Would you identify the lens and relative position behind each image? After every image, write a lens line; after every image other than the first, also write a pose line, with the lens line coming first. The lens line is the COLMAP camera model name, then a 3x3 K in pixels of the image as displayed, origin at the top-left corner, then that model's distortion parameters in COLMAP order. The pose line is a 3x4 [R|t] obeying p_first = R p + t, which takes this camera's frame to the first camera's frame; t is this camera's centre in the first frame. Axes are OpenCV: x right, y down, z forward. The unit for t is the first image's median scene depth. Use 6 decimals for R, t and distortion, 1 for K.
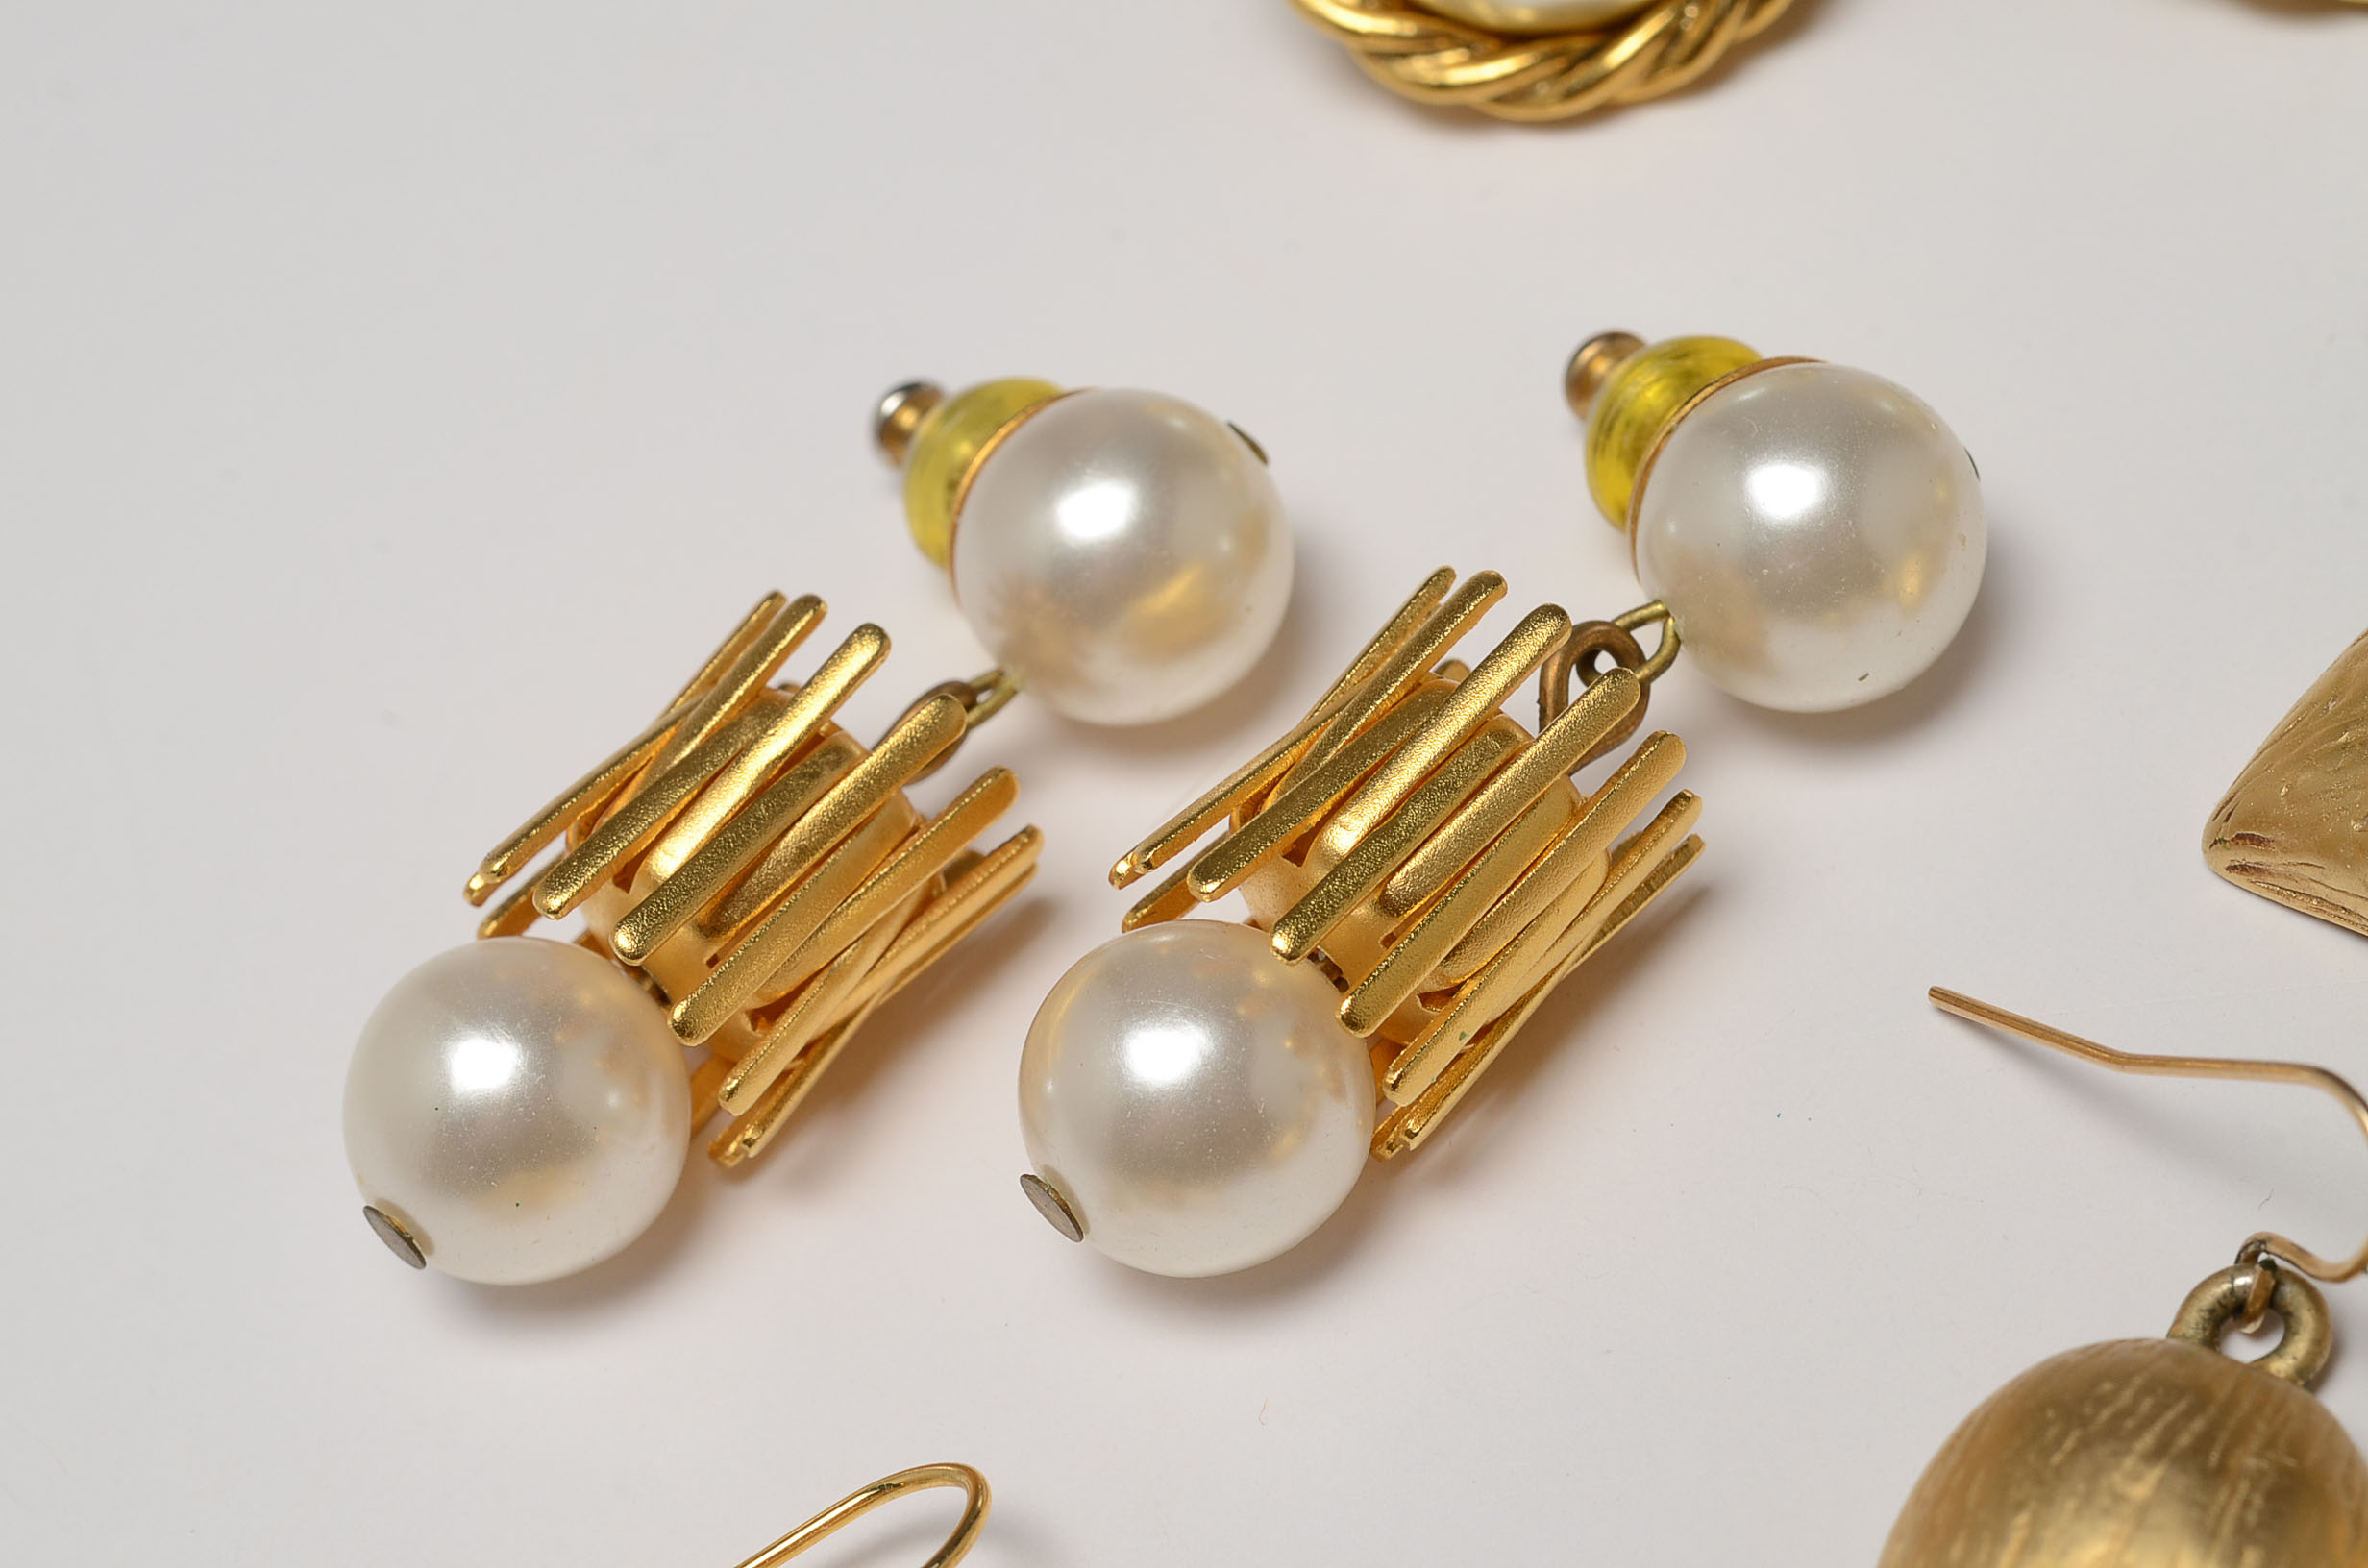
lens RADIAL K [[6488.0, 0, 1184.0], [0, 6488.0, 784.0], [0, 0, 1]] dist [-0.047672, 0.137545]
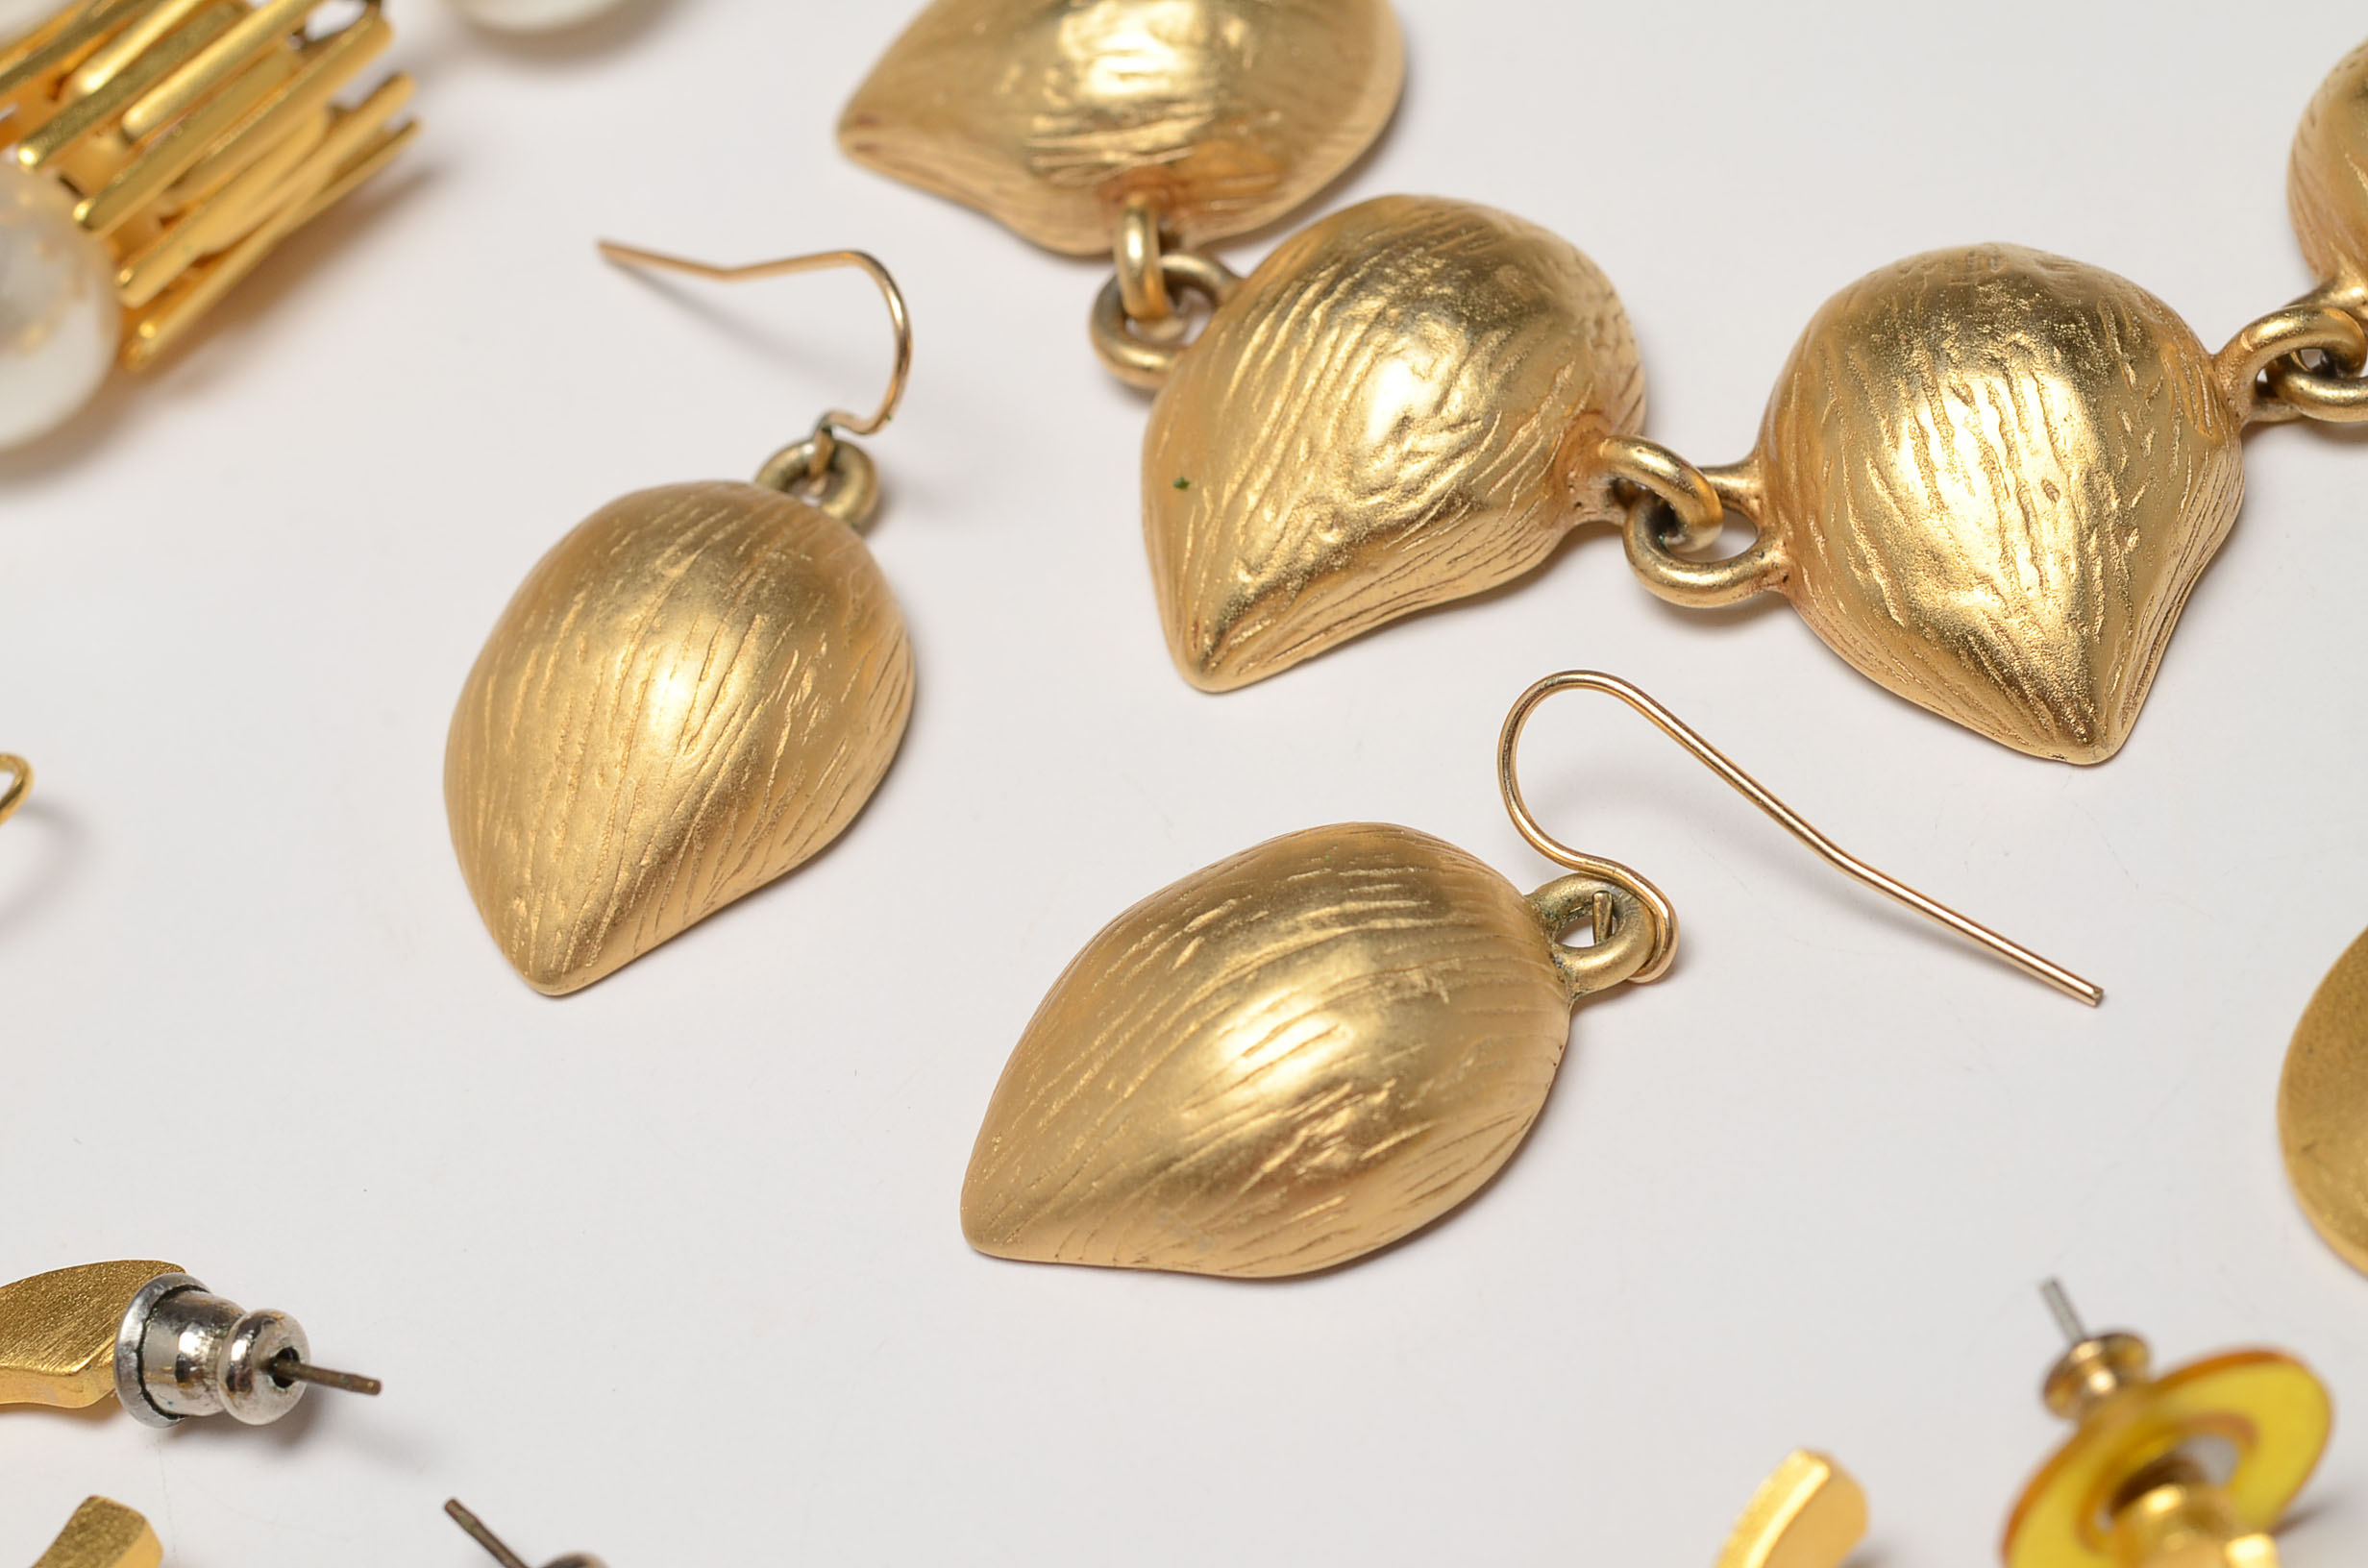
lens RADIAL K [[6488.0, 0, 1184.0], [0, 6488.0, 784.0], [0, 0, 1]] dist [-0.047672, 0.137545]
pose [[0.997903, 0.031615, 0.056486, 0.157938], [-0.029270, 0.998694, -0.041875, 0.177110], [-0.057736, 0.040133, 0.997525, -0.186077]]
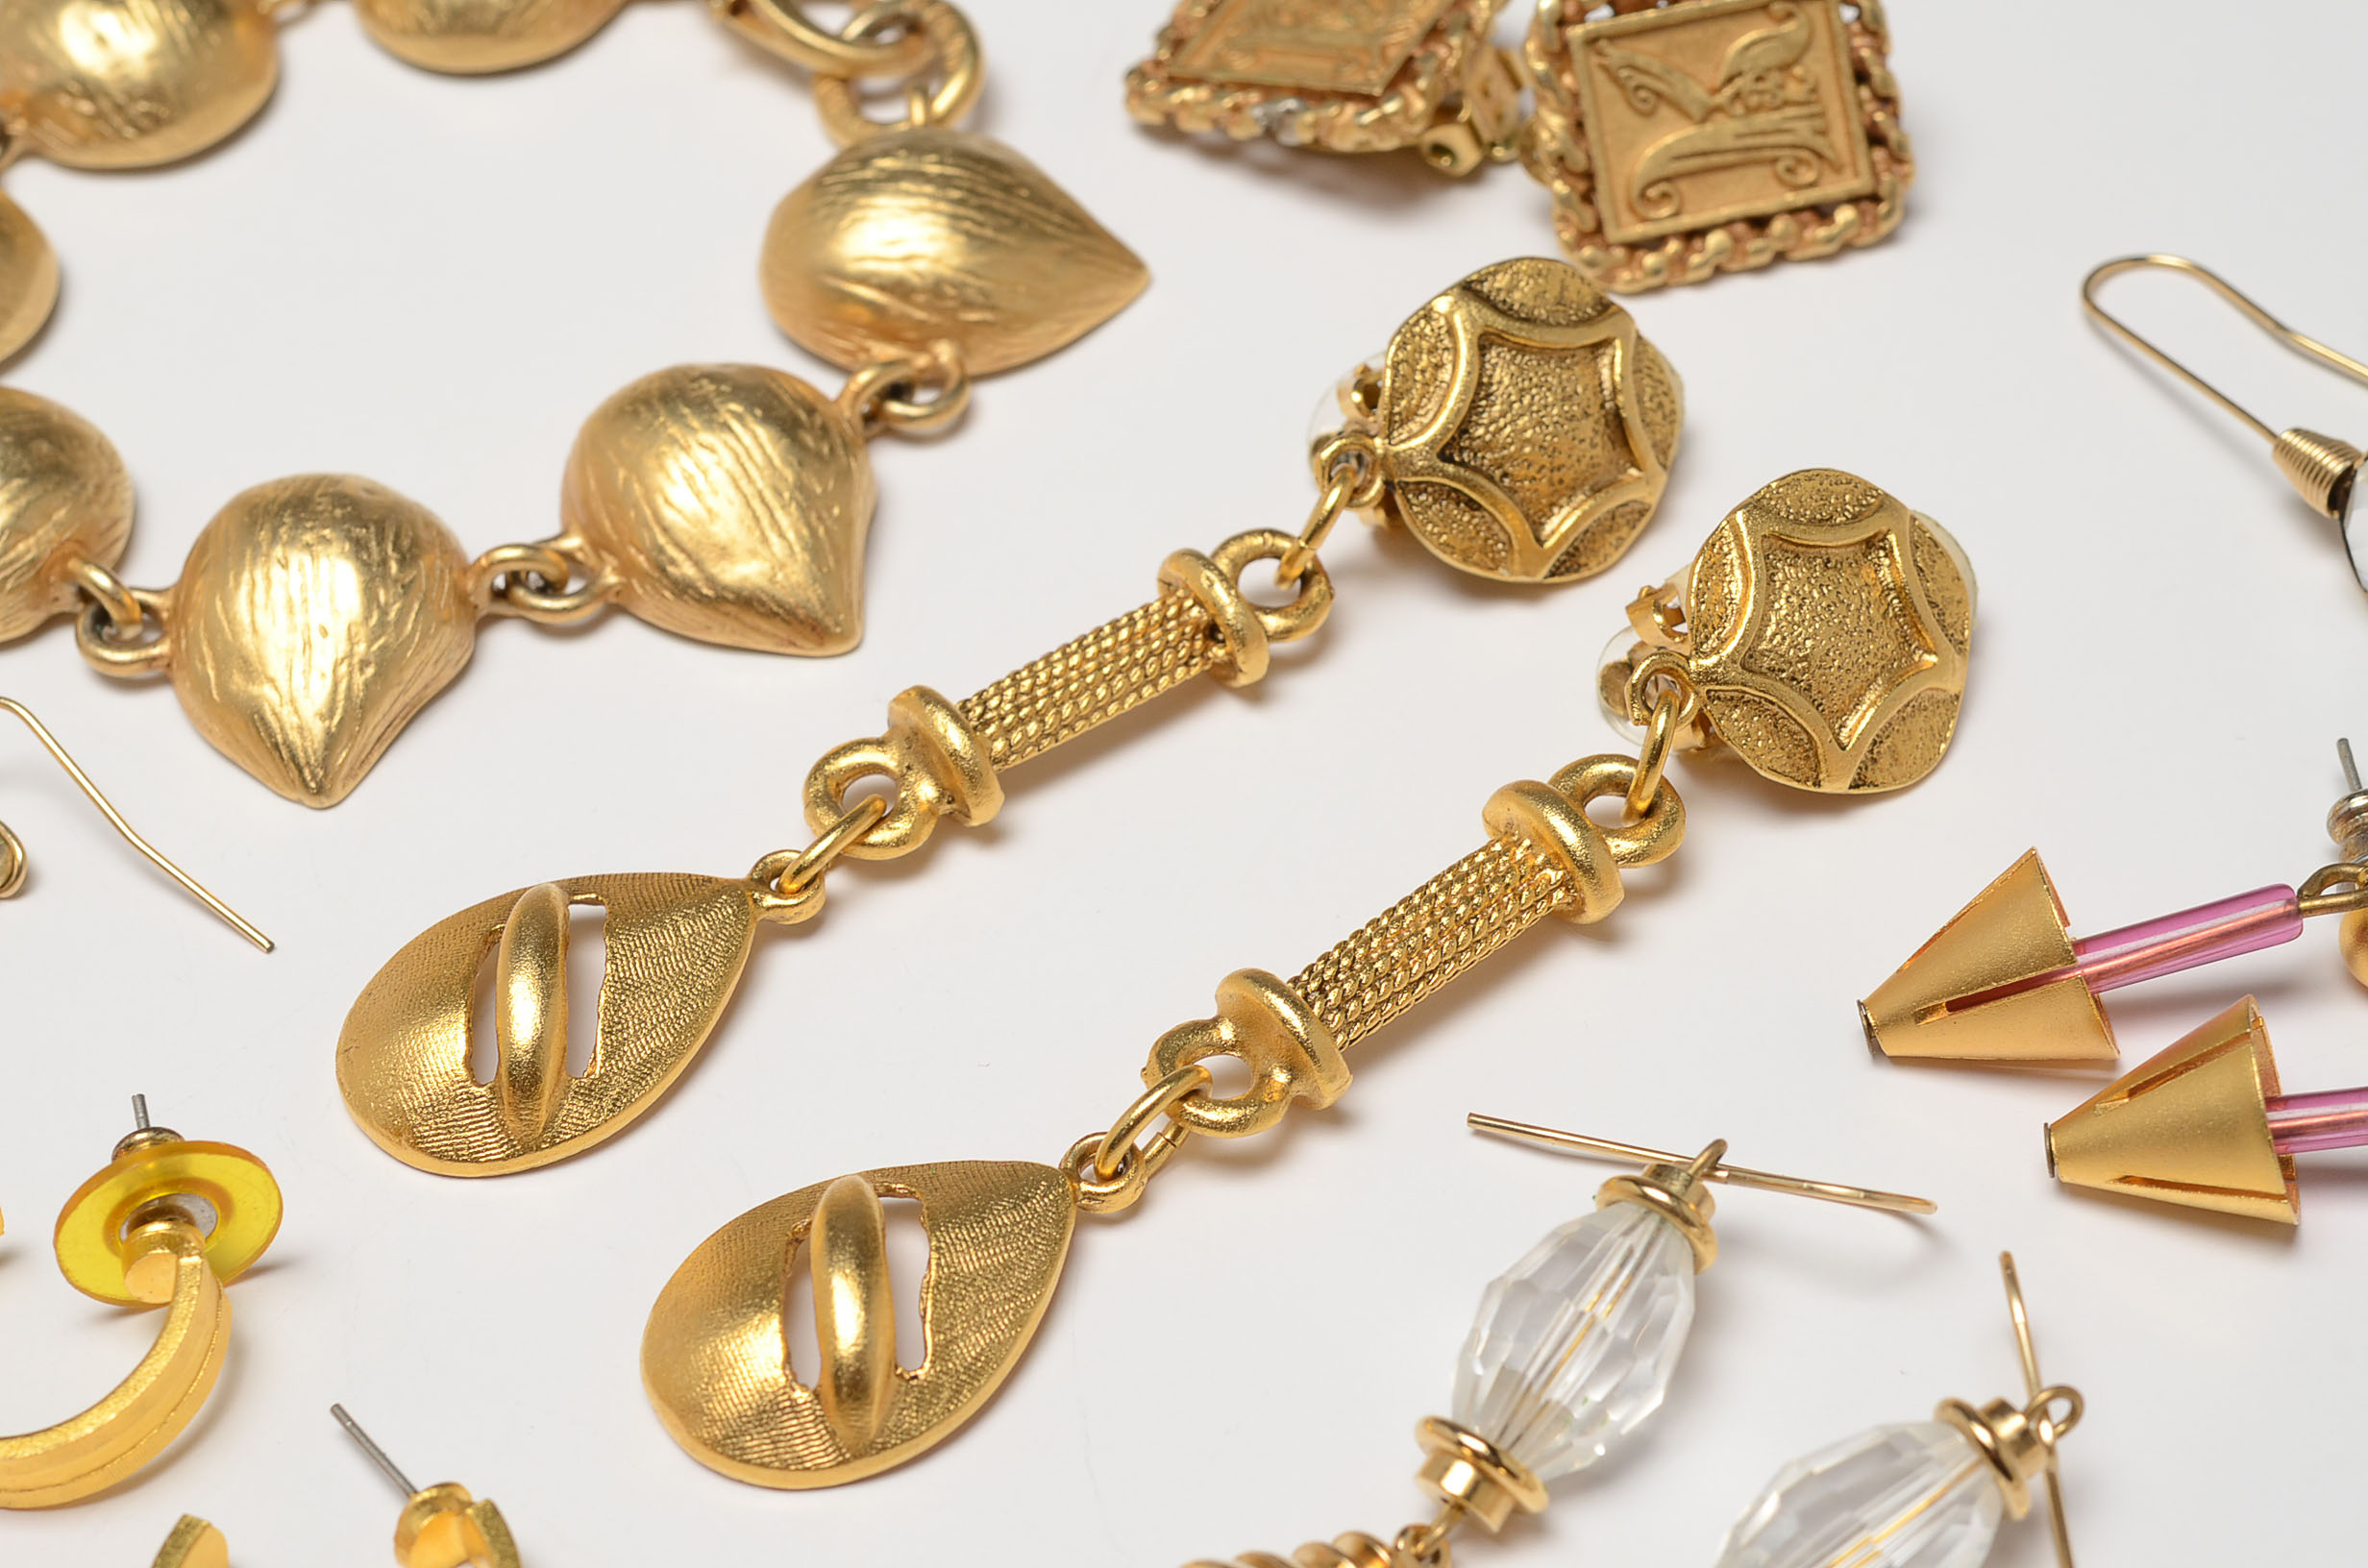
lens RADIAL K [[6488.0, 0, 1184.0], [0, 6488.0, 784.0], [0, 0, 1]] dist [-0.047672, 0.137545]
pose [[0.979415, 0.190081, 0.067945, 0.466850], [-0.183870, 0.978977, -0.088295, 0.224479], [-0.083300, 0.073984, 0.993774, -0.797737]]
